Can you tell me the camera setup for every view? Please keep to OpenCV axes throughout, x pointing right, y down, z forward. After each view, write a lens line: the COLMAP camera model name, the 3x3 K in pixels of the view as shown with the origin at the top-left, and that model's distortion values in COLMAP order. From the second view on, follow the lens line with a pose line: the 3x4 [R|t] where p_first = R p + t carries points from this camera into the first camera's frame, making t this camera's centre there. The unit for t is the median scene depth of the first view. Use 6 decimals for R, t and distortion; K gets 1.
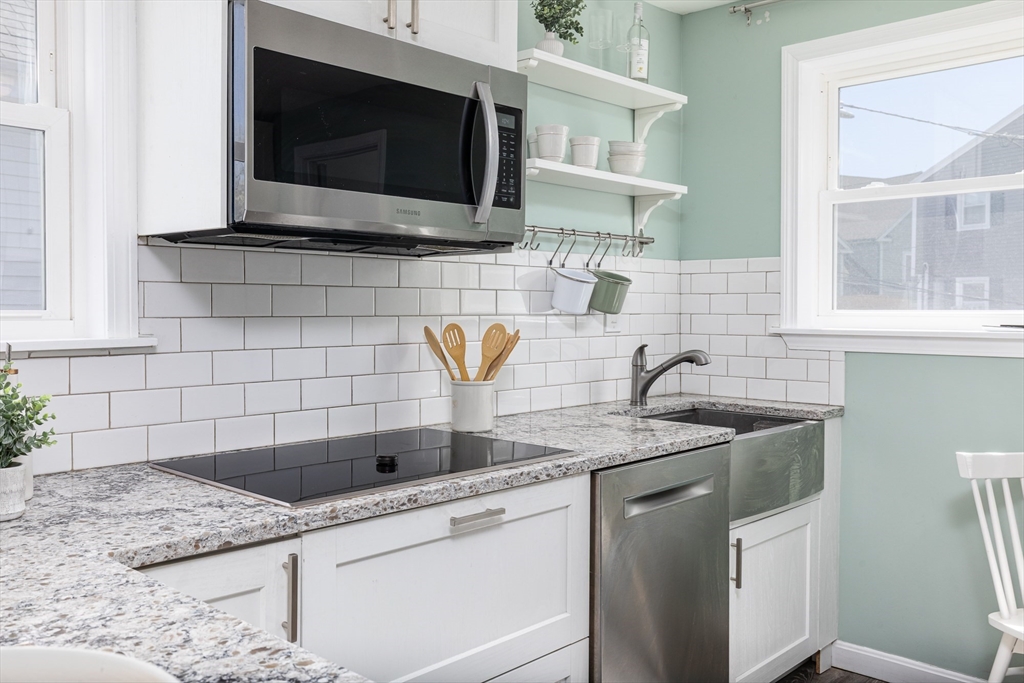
lens RADIAL K [[879.0, 0, 512.0], [0, 879.0, 340.3], [0, 0, 1]] dist [0.003046, -0.019856]
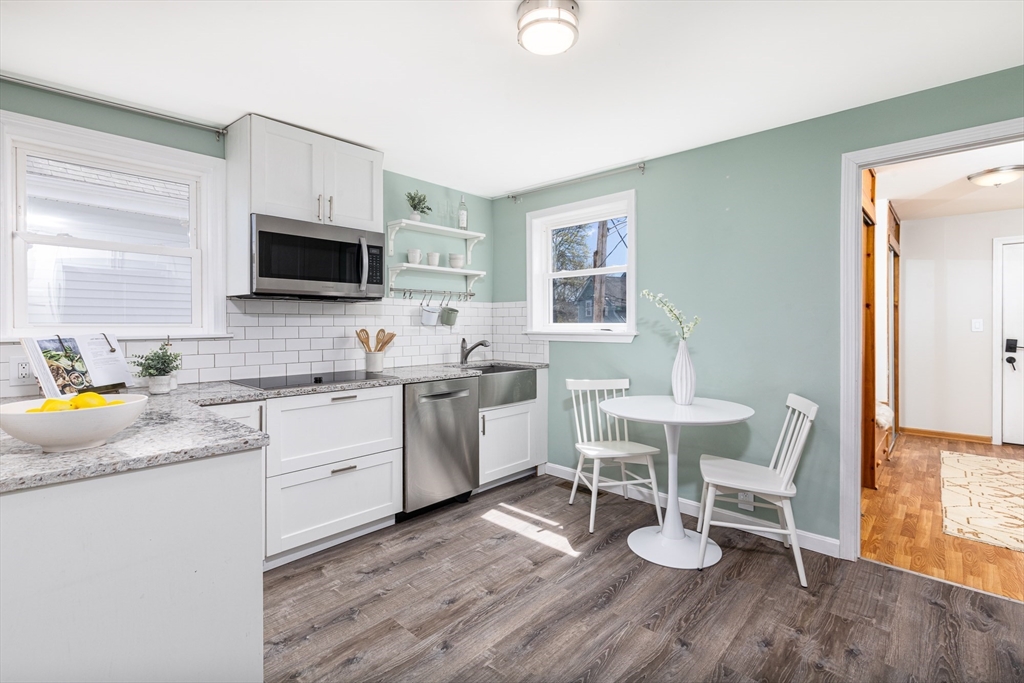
lens RADIAL K [[468.9, 0, 514.2], [0, 468.9, 335.5], [0, 0, 1]] dist [0.001276, 0.000316]
pose [[0.999996, -0.002835, -0.000319, 0.359002], [0.002830, 0.999910, -0.013112, 0.018329], [0.000356, 0.013111, 0.999914, -0.345602]]
